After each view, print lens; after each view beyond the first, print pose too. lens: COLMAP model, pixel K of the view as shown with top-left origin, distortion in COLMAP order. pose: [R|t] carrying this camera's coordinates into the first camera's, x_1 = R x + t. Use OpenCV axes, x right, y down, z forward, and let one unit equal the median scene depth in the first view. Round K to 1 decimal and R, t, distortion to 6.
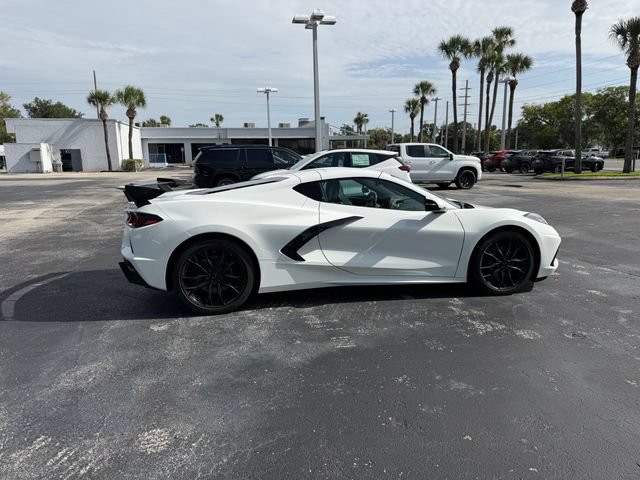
lens RADIAL K [[450.8, 0, 319.5], [0, 450.8, 242.2], [0, 0, 1]] dist [0.063047, -0.078447]
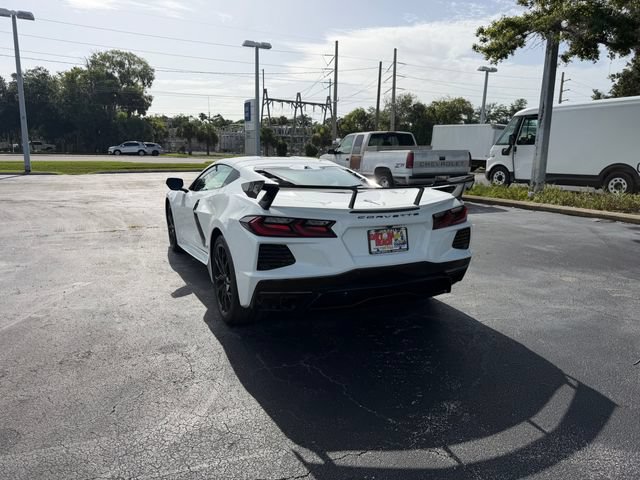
lens RADIAL K [[450.8, 0, 313.0], [0, 450.8, 243.5], [0, 0, 1]] dist [0.063047, -0.078447]
pose [[-0.246060, -0.185254, 0.951386, -0.987007], [0.164950, 0.959243, 0.229445, -0.204499], [-0.955116, 0.213388, -0.205474, 1.210080]]
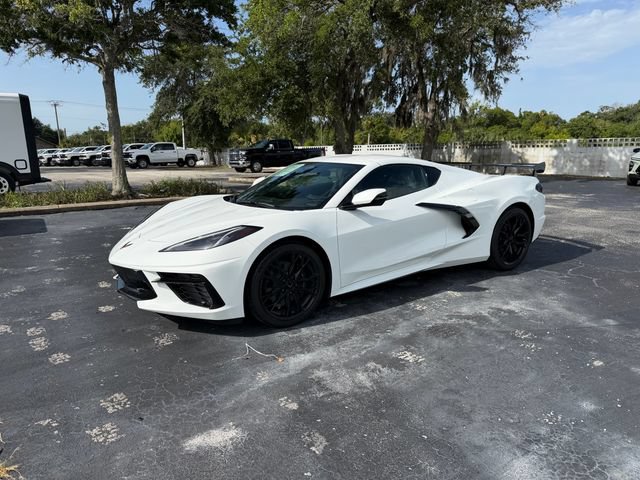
lens RADIAL K [[450.8, 0, 320.2], [0, 450.8, 248.7], [0, 0, 1]] dist [0.063047, -0.078447]
pose [[-0.918158, 0.103017, -0.382587, 0.528695], [-0.052223, 0.925718, 0.374591, -0.346491], [0.392757, 0.363913, -0.844576, 1.911921]]
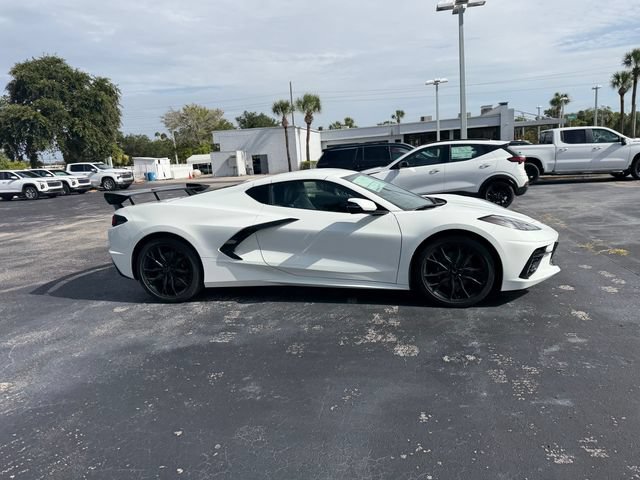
lens RADIAL K [[450.8, 0, 317.0], [0, 450.8, 243.6], [0, 0, 1]] dist [0.063047, -0.078447]
pose [[0.915725, 0.027332, -0.400876, 0.480511], [-0.022092, 0.999599, 0.017687, -0.017298], [0.401199, -0.007340, 0.915962, 0.075859]]
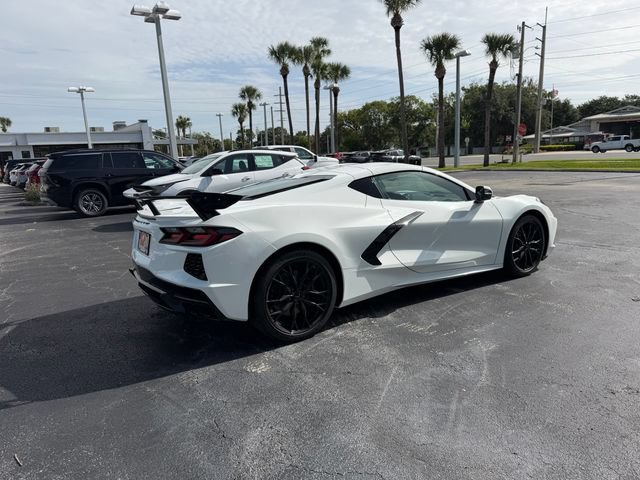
lens RADIAL K [[450.8, 0, 320.6], [0, 450.8, 242.9], [0, 0, 1]] dist [0.063047, -0.078447]
pose [[0.923785, -0.099136, 0.369856, -0.408497], [0.102409, 0.994683, 0.010828, -0.020749], [-0.368963, 0.027873, 0.929026, 0.173963]]
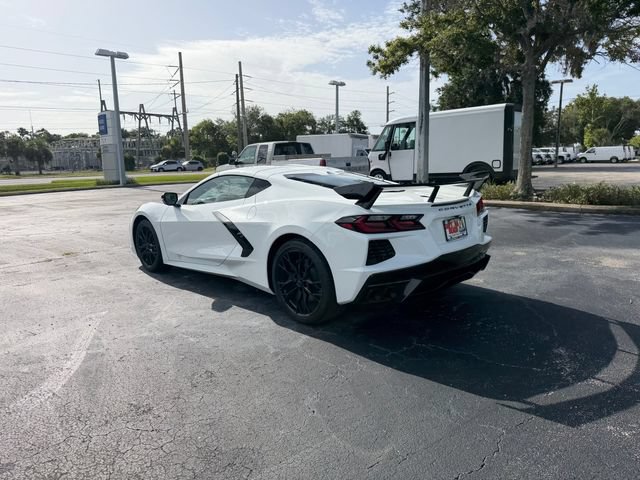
lens RADIAL K [[450.8, 0, 314.1], [0, 450.8, 240.9], [0, 0, 1]] dist [0.063047, -0.078447]
pose [[-0.546806, -0.118050, 0.828895, -0.894369], [0.187259, 0.947688, 0.258500, -0.260733], [-0.816050, 0.296568, -0.496095, 1.542418]]
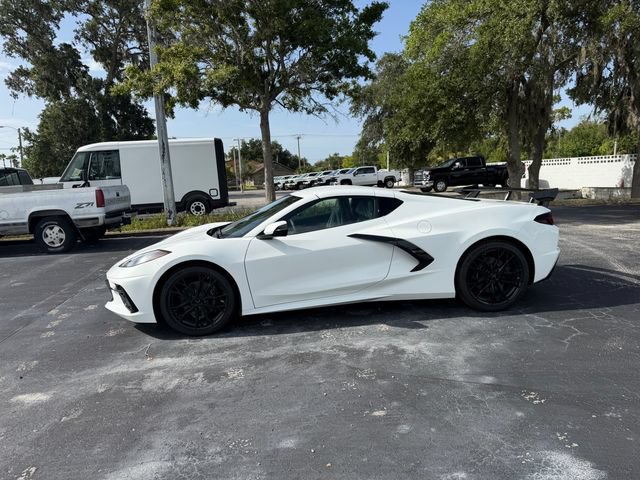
lens RADIAL K [[450.8, 0, 314.7], [0, 450.8, 250.7], [0, 0, 1]] dist [0.063047, -0.078447]
pose [[-0.994039, 0.045992, 0.098846, 0.001426], [0.076776, 0.939020, 0.335183, -0.384001], [-0.077403, 0.340774, -0.936954, 2.065890]]
